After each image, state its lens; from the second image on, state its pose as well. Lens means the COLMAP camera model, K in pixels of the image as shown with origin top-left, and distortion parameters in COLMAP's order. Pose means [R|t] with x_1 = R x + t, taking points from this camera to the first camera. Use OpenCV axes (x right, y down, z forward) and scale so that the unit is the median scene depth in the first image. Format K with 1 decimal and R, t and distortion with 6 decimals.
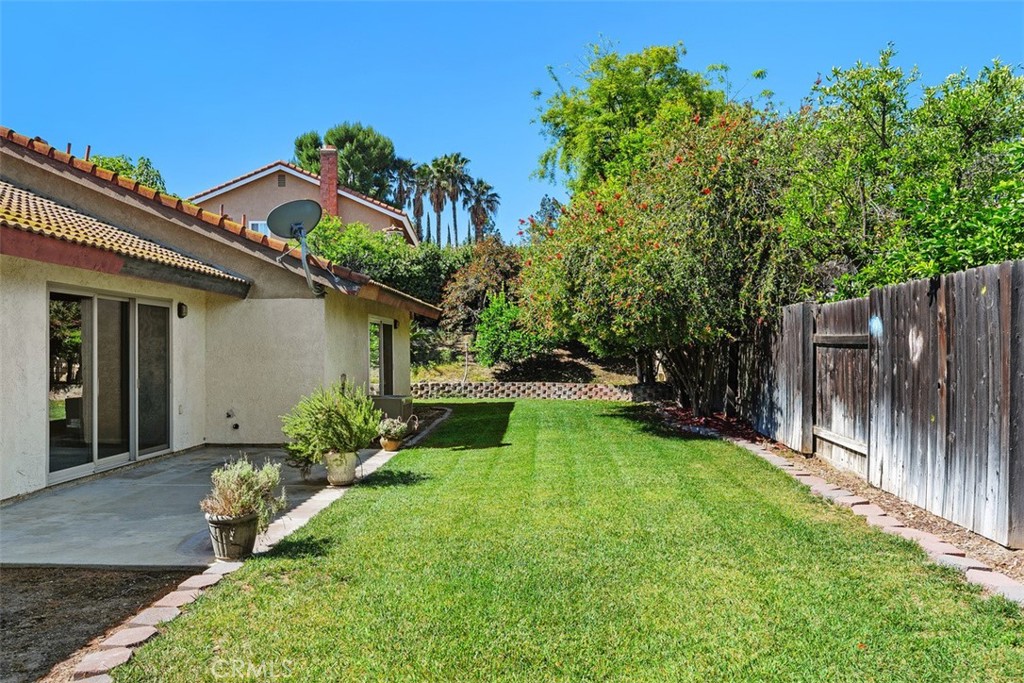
lens RADIAL K [[757.6, 0, 512.8], [0, 757.6, 348.2], [0, 0, 1]] dist [0.000259, -0.005532]
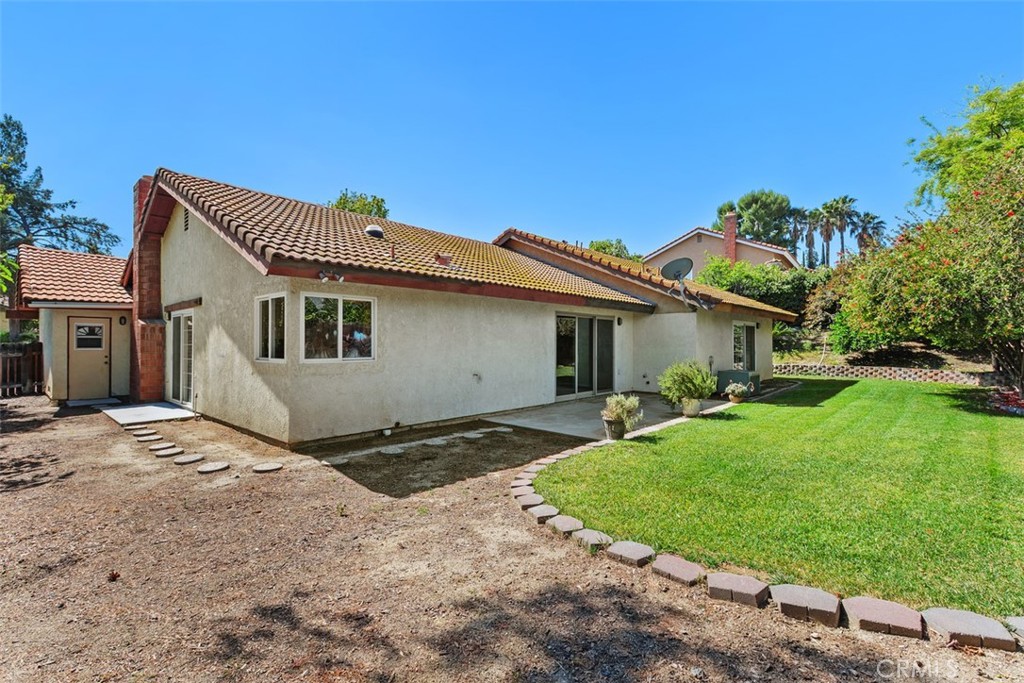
lens RADIAL K [[468.9, 0, 513.8], [0, 468.9, 336.1], [0, 0, 1]] dist [0.004540, 0.001491]
pose [[0.761165, -0.003448, -0.648549, 0.083640], [-0.002745, 0.999960, -0.008538, -0.000594], [0.648552, 0.008280, 0.761125, -0.060267]]
